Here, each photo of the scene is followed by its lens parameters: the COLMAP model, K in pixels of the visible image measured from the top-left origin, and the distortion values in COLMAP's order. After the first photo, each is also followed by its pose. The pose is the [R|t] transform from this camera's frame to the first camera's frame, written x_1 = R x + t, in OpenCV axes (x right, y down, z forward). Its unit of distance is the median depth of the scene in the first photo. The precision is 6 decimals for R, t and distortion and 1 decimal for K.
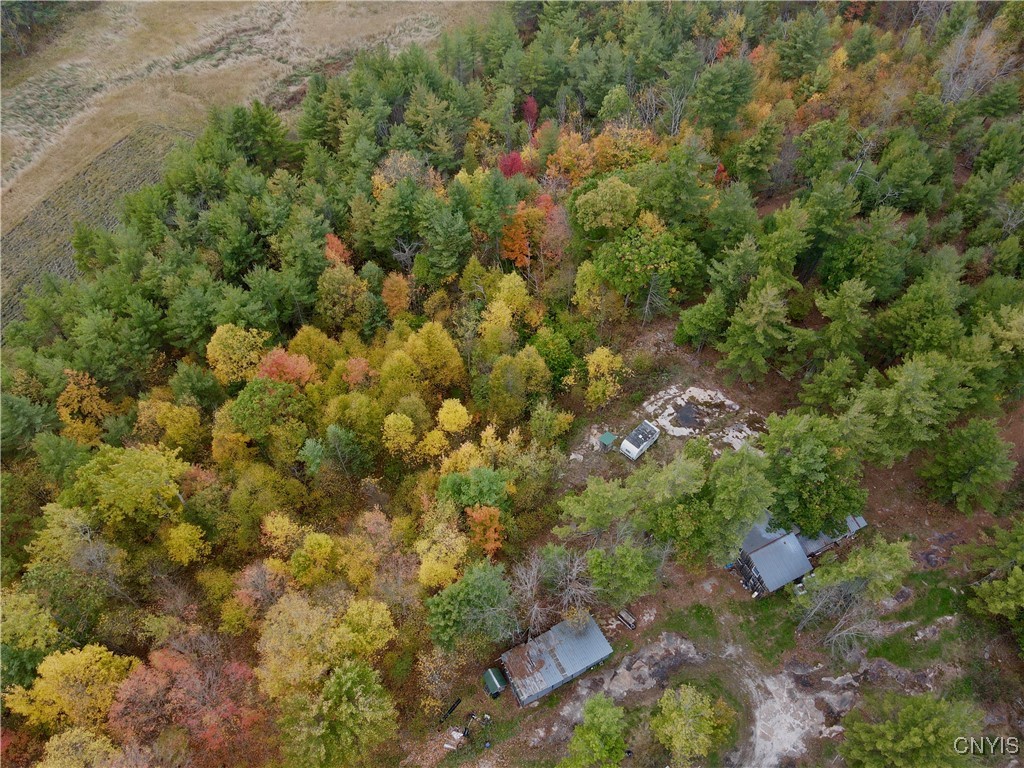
lens RADIAL K [[739.9, 0, 506.3], [0, 739.9, 383.2], [0, 0, 1]] dist [0.016293, -0.000598]
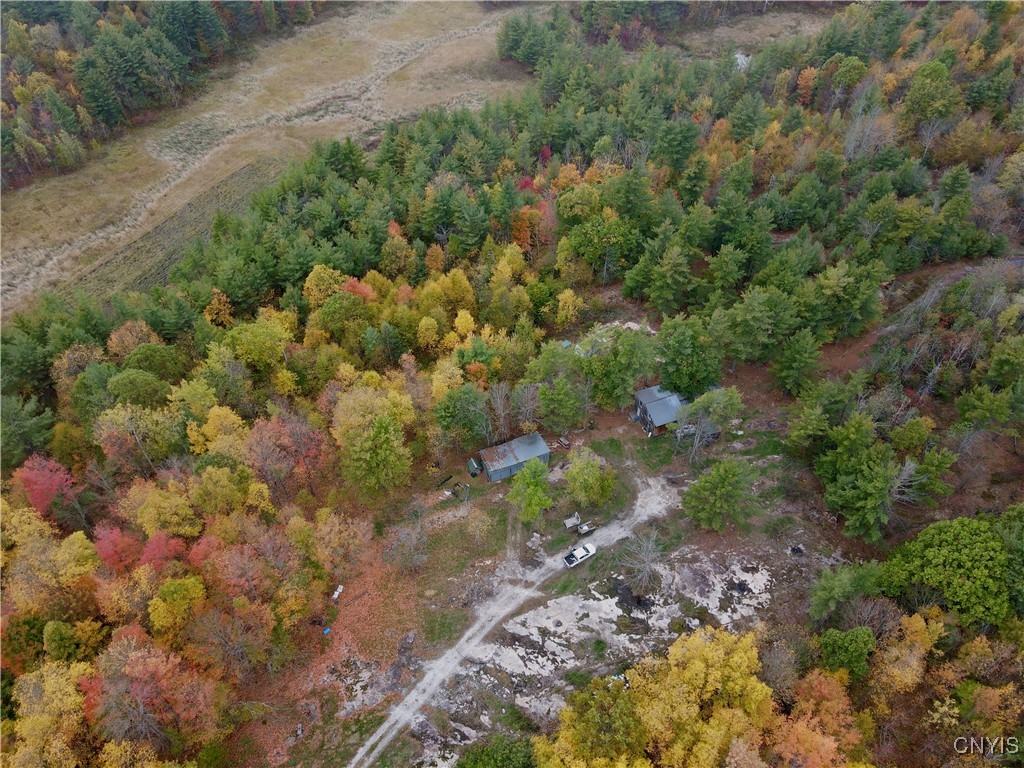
lens RADIAL K [[738.6, 0, 507.4], [0, 738.6, 386.8], [0, 0, 1]] dist [0.011303, -0.002774]
pose [[0.996296, 0.063847, -0.057604, 0.090066], [-0.070022, 0.991186, -0.112459, 0.273949], [0.049916, 0.116076, 0.991985, -0.387027]]
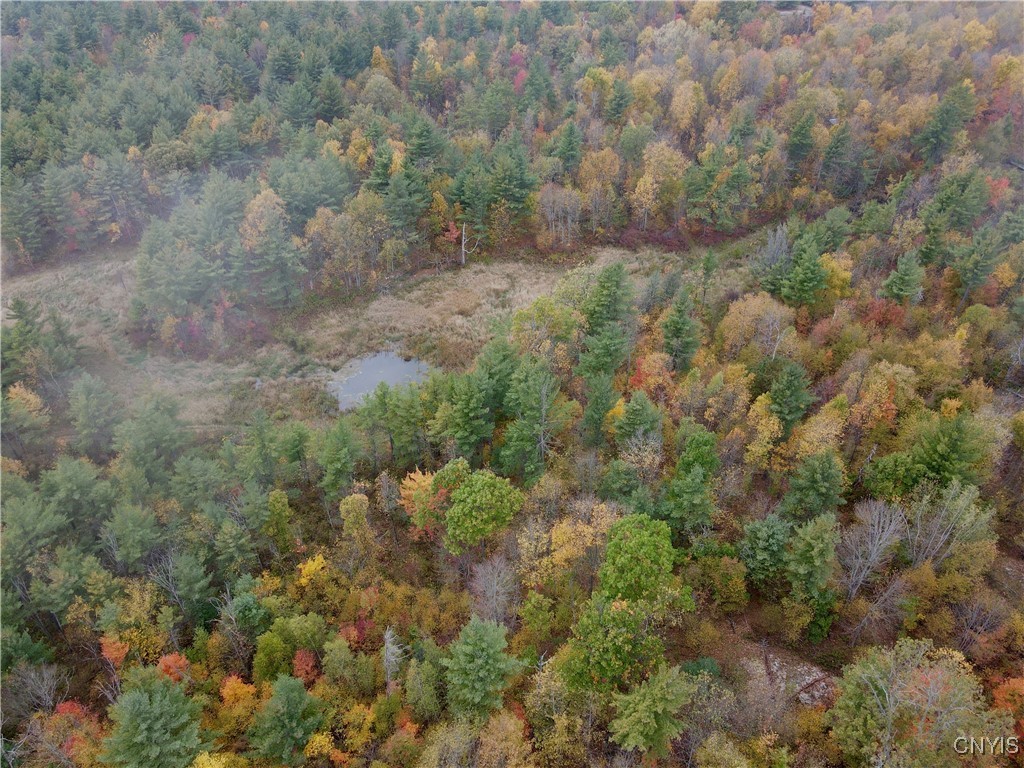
lens RADIAL K [[739.9, 0, 506.3], [0, 739.9, 383.2], [0, 0, 1]] dist [0.016293, -0.000598]
pose [[0.999583, -0.014745, 0.024837, 0.795502], [0.021003, 0.961340, -0.274563, -0.686708], [-0.019829, 0.274970, 0.961248, 0.610183]]
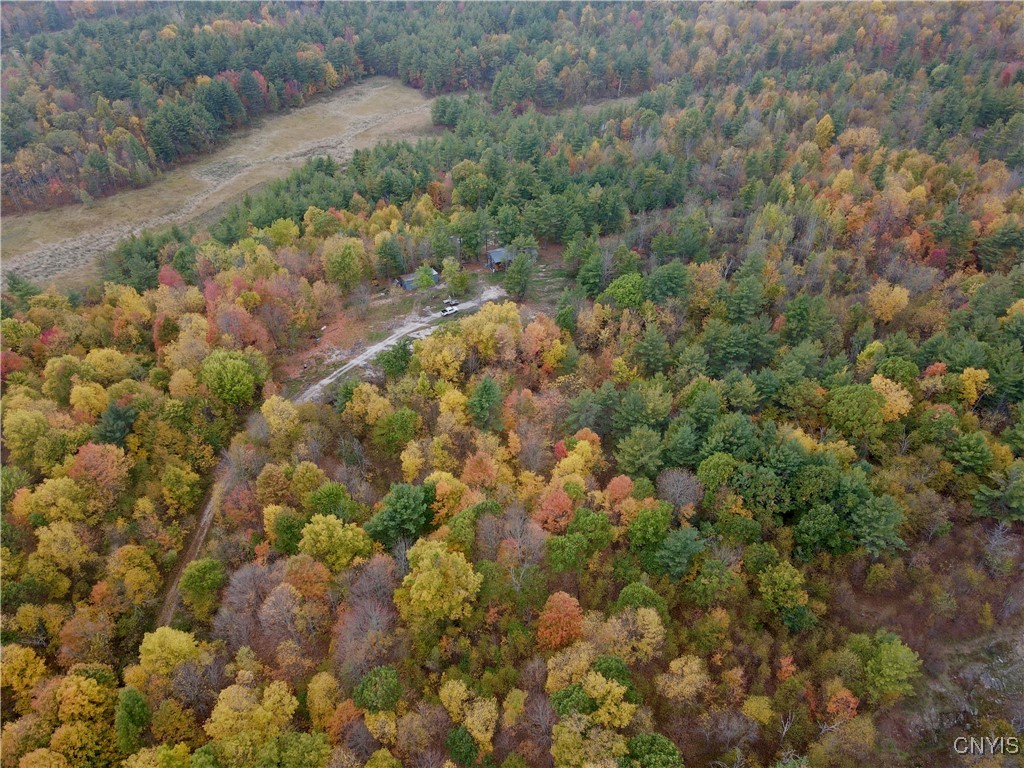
lens RADIAL K [[739.9, 0, 506.3], [0, 739.9, 383.2], [0, 0, 1]] dist [0.016293, -0.000598]
pose [[0.998955, 0.030229, -0.034278, 0.354317], [-0.038424, 0.961595, -0.271770, 1.050863], [0.024746, 0.272804, 0.961751, -1.140801]]
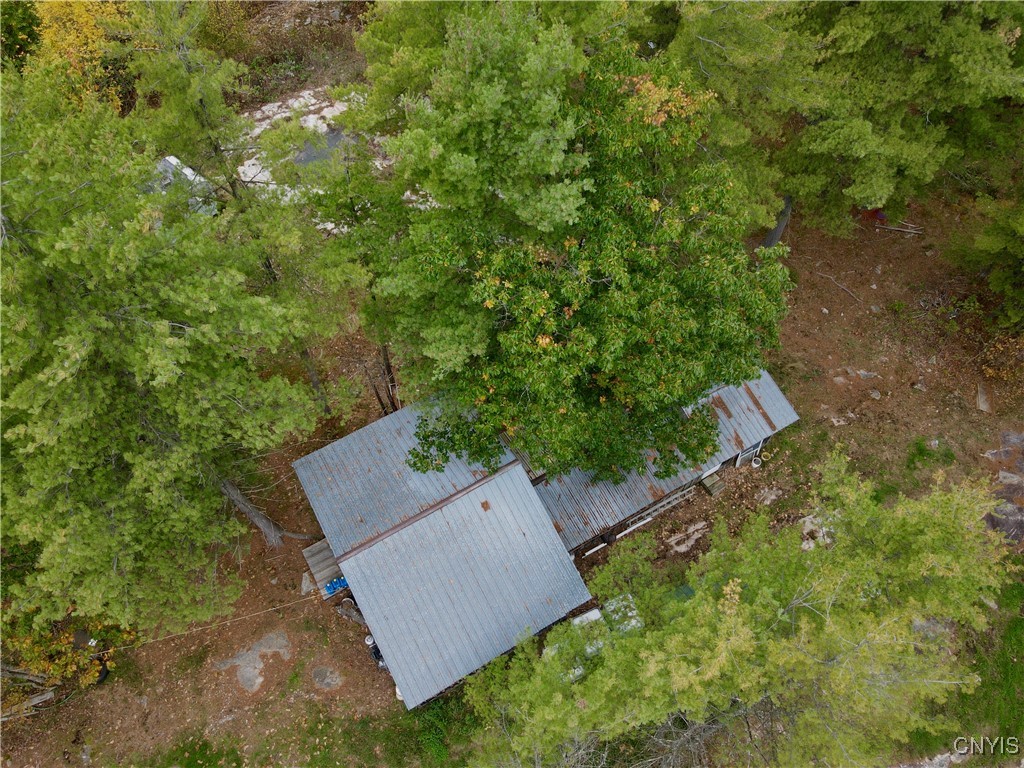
lens RADIAL K [[739.9, 0, 506.3], [0, 739.9, 383.2], [0, 0, 1]] dist [0.016293, -0.000598]
pose [[0.997525, -0.055361, 0.043352, 0.266545], [0.050669, 0.993419, 0.102717, 0.104318], [-0.048754, -0.100266, 0.993765, 0.531916]]
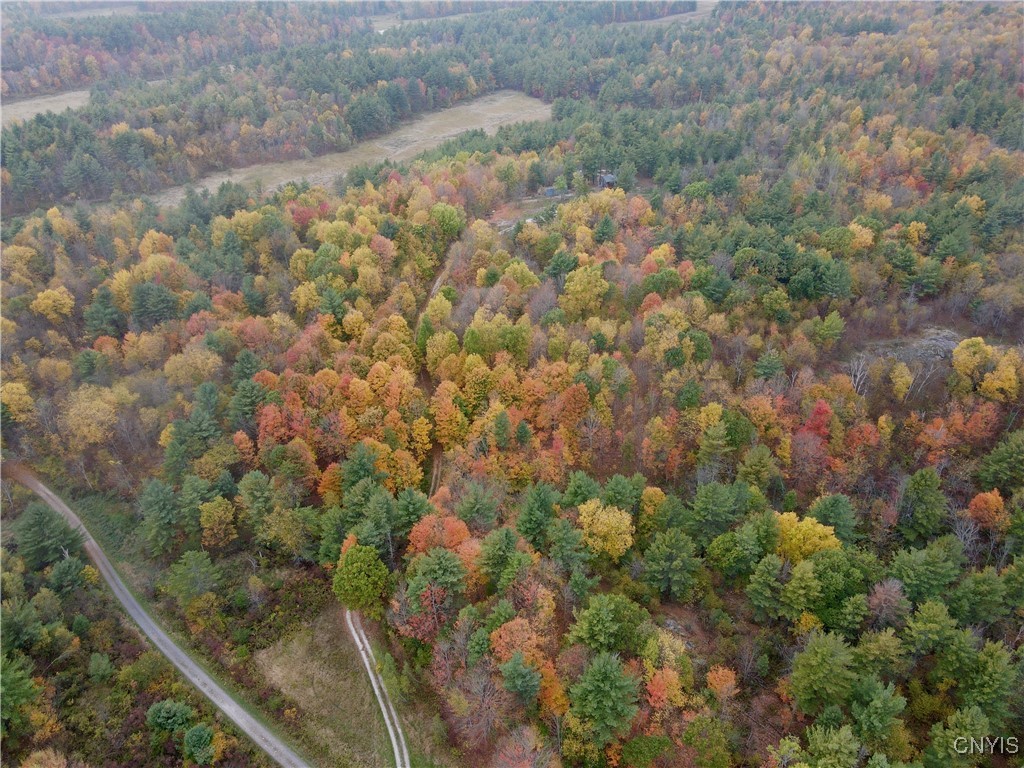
lens RADIAL K [[738.6, 0, 507.4], [0, 738.6, 386.8], [0, 0, 1]] dist [0.011303, -0.002774]
pose [[0.988069, 0.084039, -0.129059, 0.304935], [-0.122350, 0.937289, -0.326374, 1.958579], [0.093537, 0.338271, 0.936389, -1.809341]]
